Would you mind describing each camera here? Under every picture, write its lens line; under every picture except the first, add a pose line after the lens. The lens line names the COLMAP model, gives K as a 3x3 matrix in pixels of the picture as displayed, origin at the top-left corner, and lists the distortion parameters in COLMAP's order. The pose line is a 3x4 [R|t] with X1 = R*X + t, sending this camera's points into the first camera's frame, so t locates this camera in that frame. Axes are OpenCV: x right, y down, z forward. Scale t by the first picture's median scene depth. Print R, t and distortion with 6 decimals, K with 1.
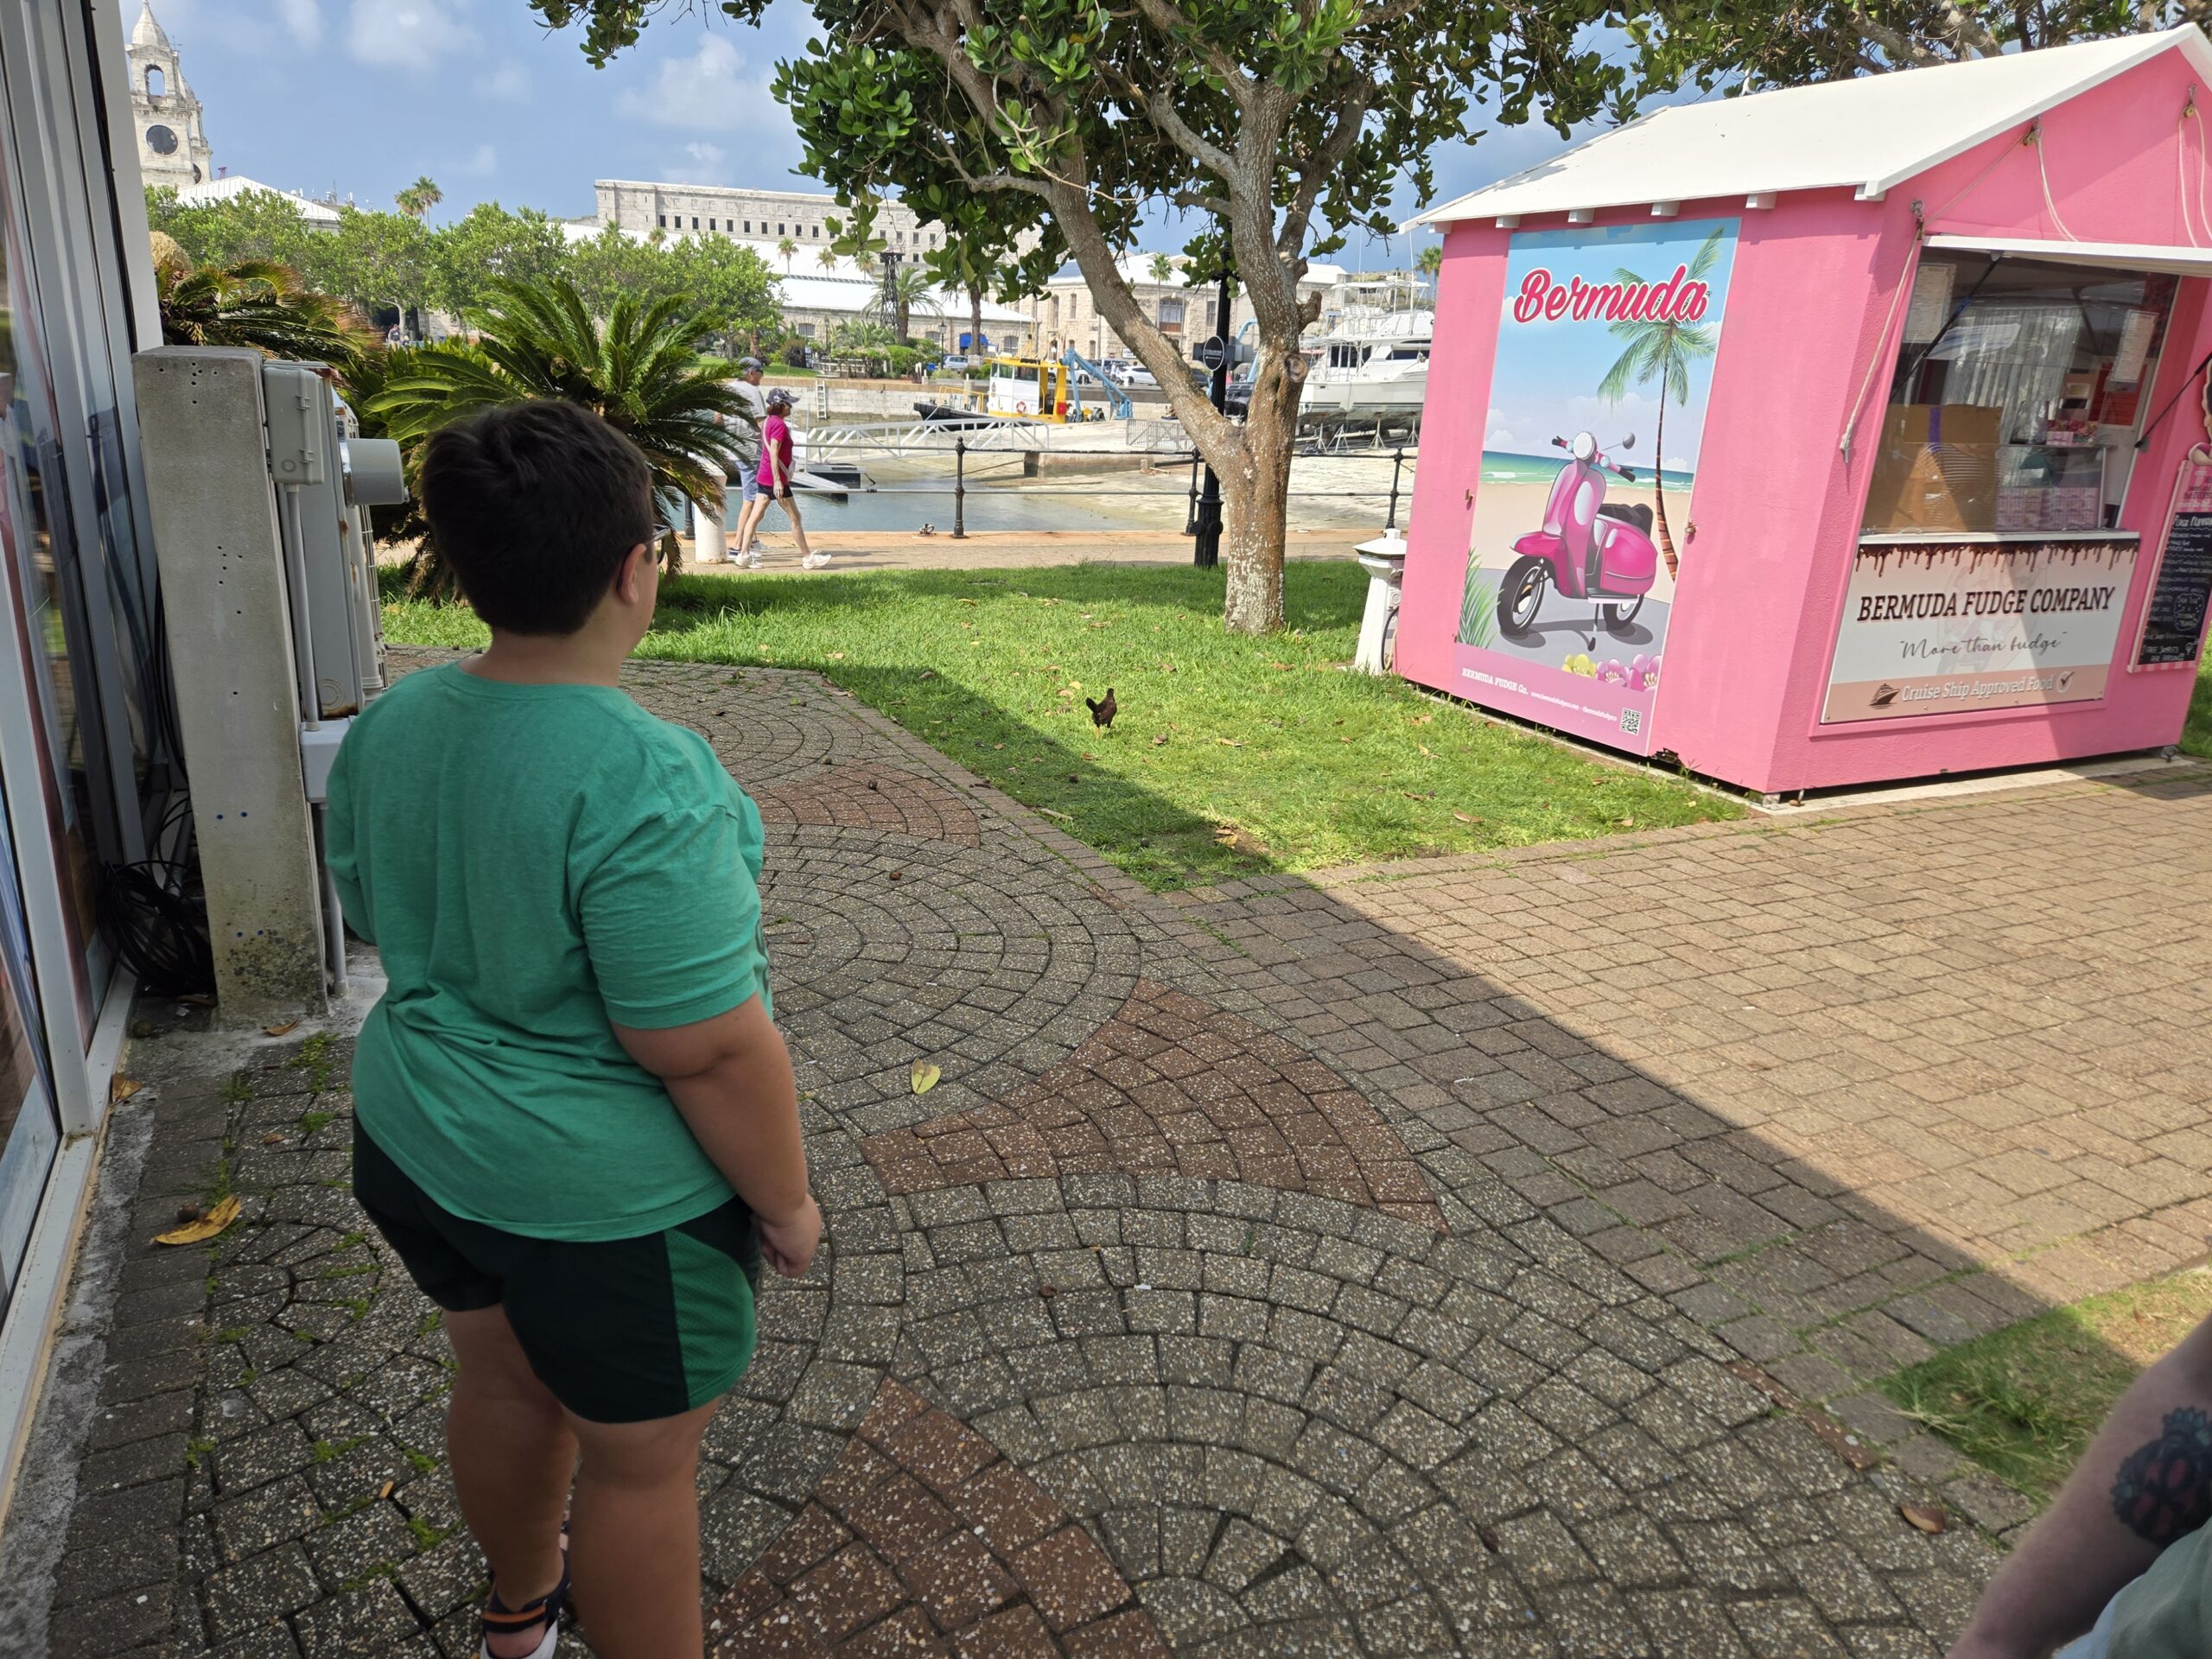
lens RADIAL K [[1464.8, 0, 1087.3], [0, 1464.8, 816.9], [0, 0, 1]] dist [0.077080, -0.063794]
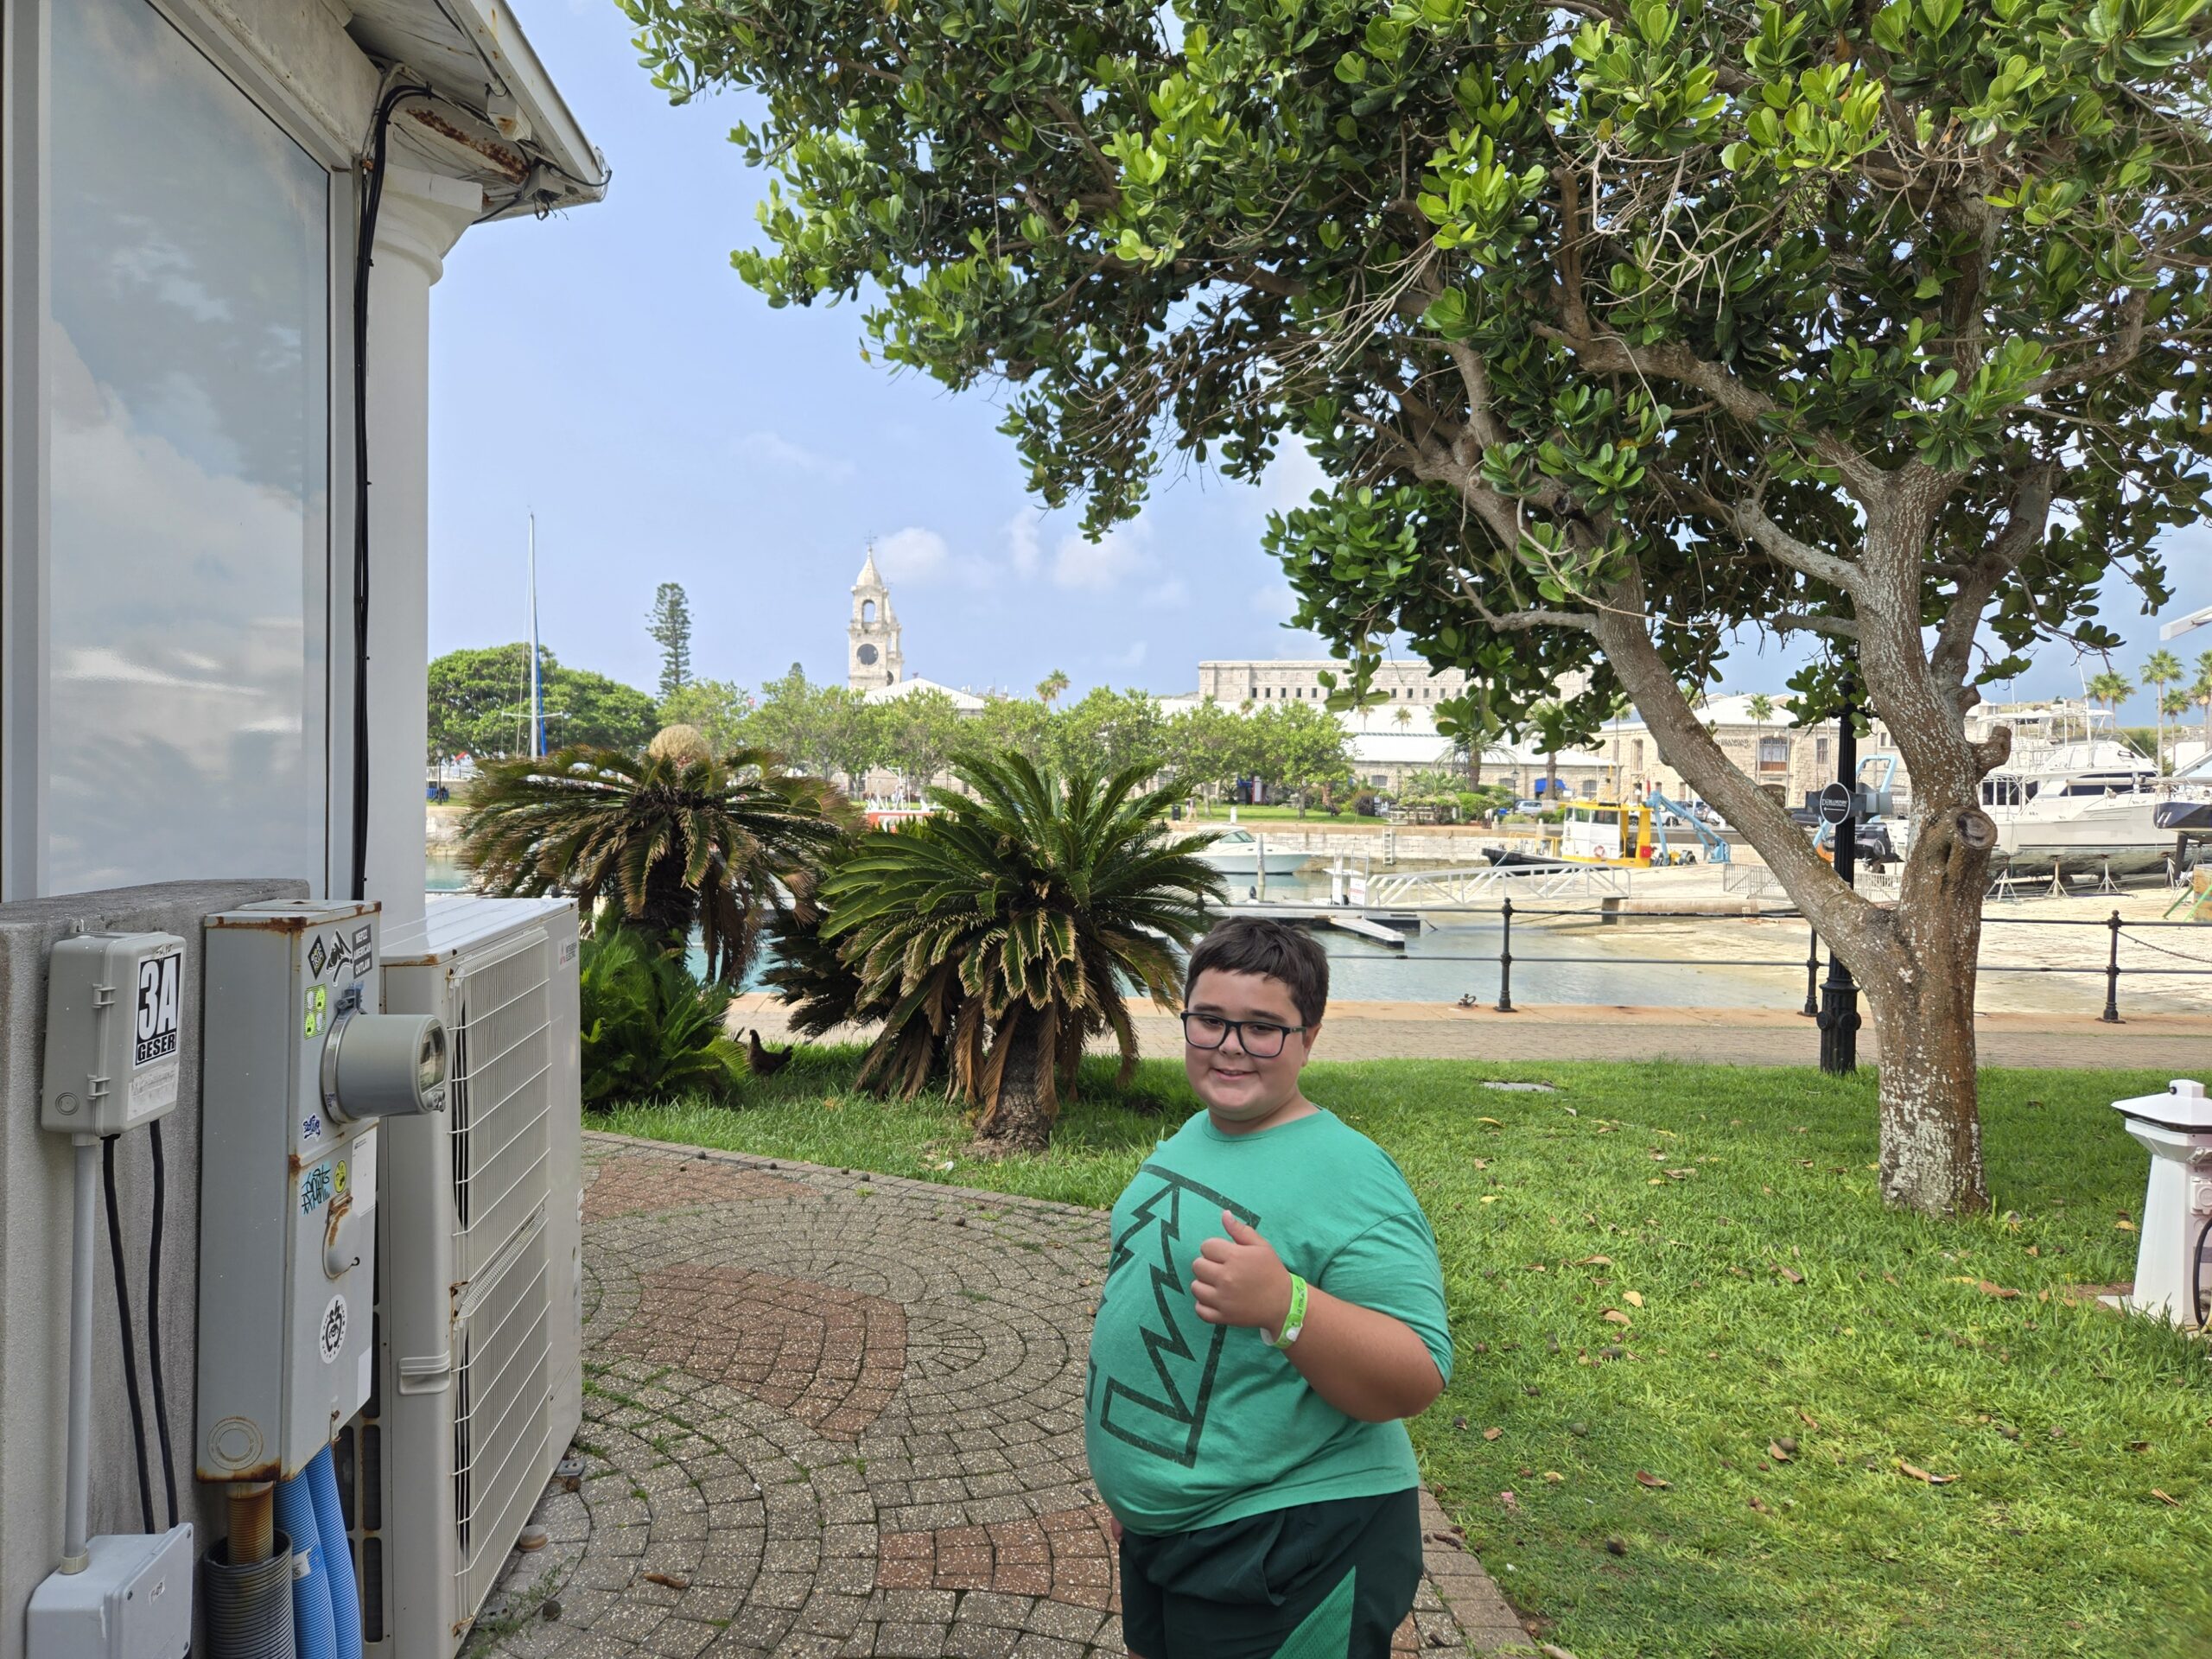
lens RADIAL K [[1464.8, 0, 1087.3], [0, 1464.8, 816.9], [0, 0, 1]] dist [0.077080, -0.063794]
pose [[0.928485, -0.018396, -0.370915, 0.011611], [-0.089561, 0.958201, -0.271716, -0.069375], [0.360409, 0.285504, 0.888027, 0.190286]]
